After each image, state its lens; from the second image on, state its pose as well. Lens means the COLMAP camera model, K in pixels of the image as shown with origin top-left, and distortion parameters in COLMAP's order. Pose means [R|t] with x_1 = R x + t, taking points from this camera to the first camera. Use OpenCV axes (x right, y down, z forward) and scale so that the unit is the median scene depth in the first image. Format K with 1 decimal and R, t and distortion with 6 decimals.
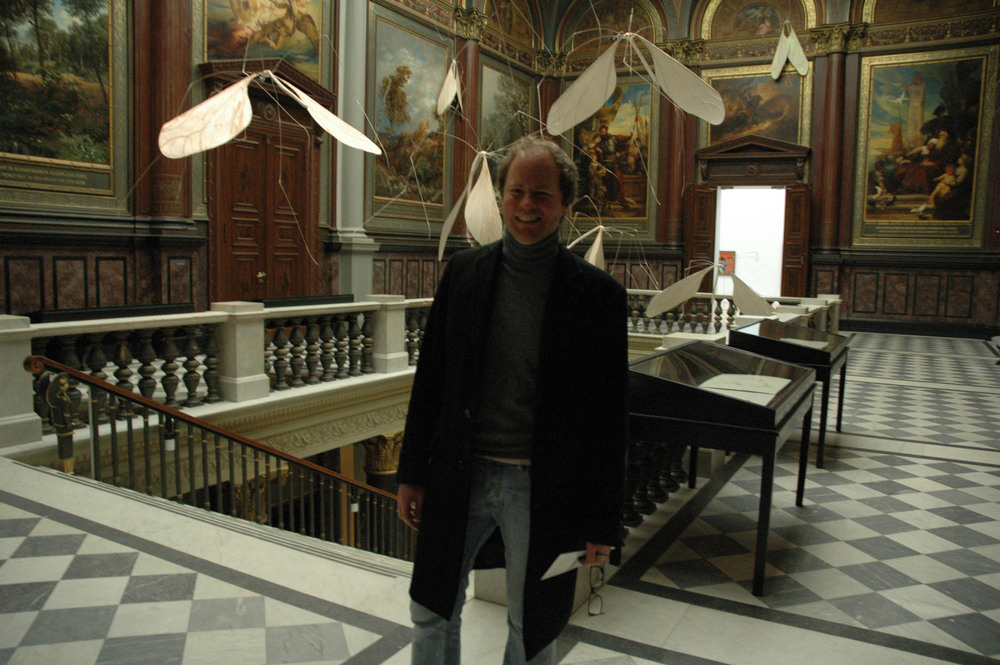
lens RADIAL K [[762.6, 0, 499.5], [0, 762.6, 346.2], [0, 0, 1]] dist [-0.176330, 0.146432]
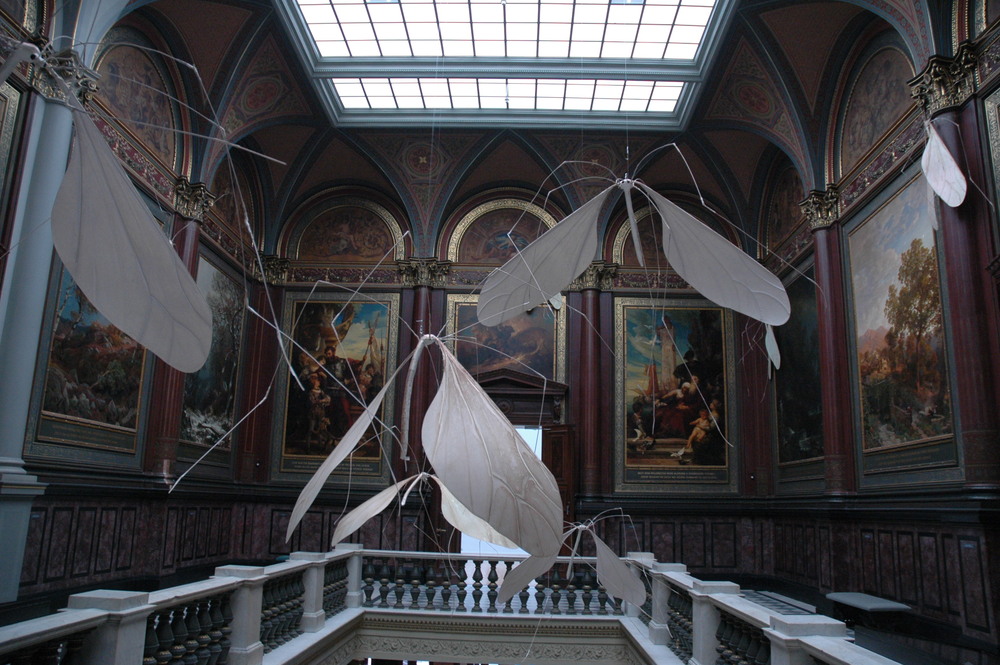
lens RADIAL K [[762.6, 0, 499.5], [0, 762.6, 346.2], [0, 0, 1]] dist [-0.176330, 0.146432]
pose [[0.887433, 0.097462, 0.450515, -0.090222], [0.045285, 0.954226, -0.295637, -0.040693], [-0.458706, 0.282760, 0.842399, 0.232483]]
